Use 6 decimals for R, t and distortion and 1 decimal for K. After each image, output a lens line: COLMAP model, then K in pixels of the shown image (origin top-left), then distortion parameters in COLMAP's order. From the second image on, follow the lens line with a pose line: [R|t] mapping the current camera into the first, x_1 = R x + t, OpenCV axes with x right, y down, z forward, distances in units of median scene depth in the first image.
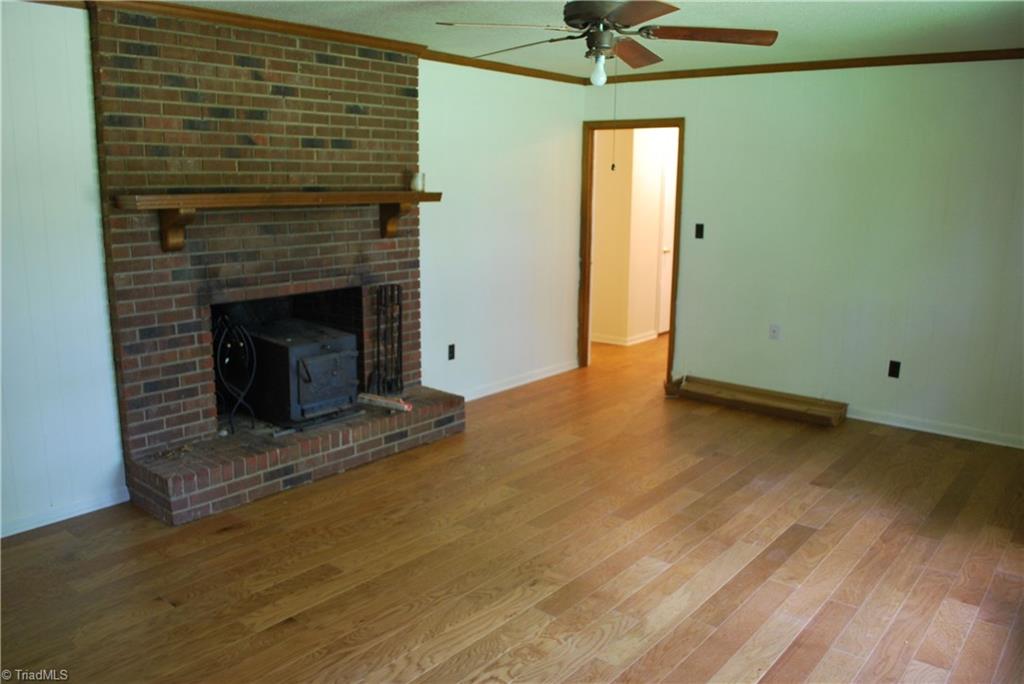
lens RADIAL K [[807.8, 0, 510.9], [0, 807.8, 342.0], [0, 0, 1]] dist [-0.078552, 0.005340]
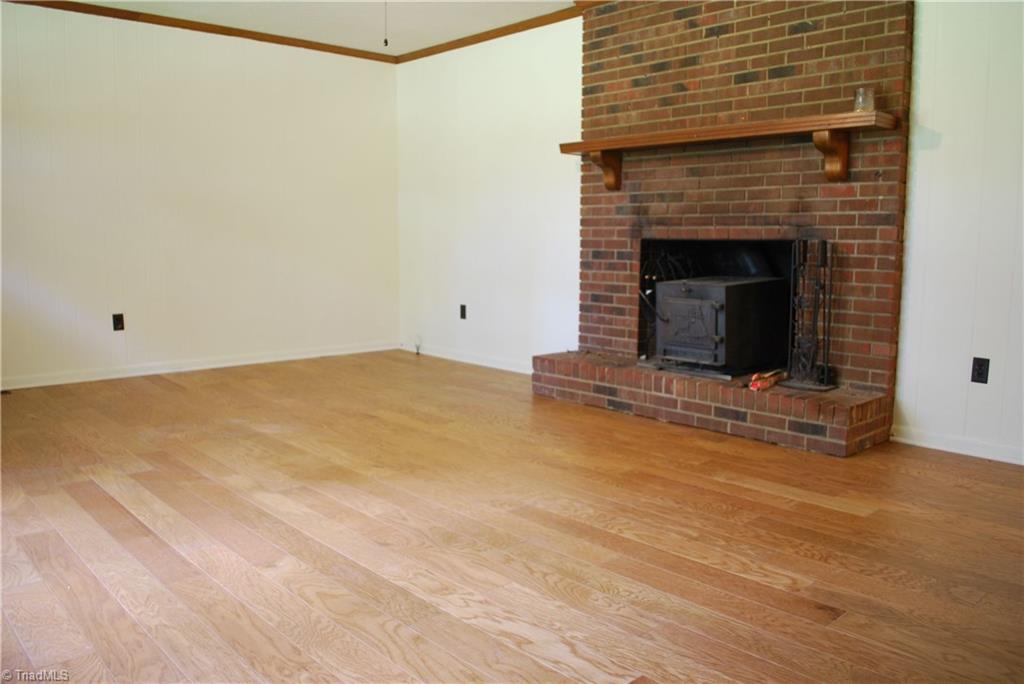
lens RADIAL K [[807.8, 0, 511.9], [0, 807.8, 339.8], [0, 0, 1]] dist [-0.078552, 0.005340]
pose [[-0.142678, 0.115998, -0.982948, 0.782934], [-0.198814, 0.969508, 0.143270, -0.034226], [0.969596, 0.215866, -0.115265, 0.970089]]
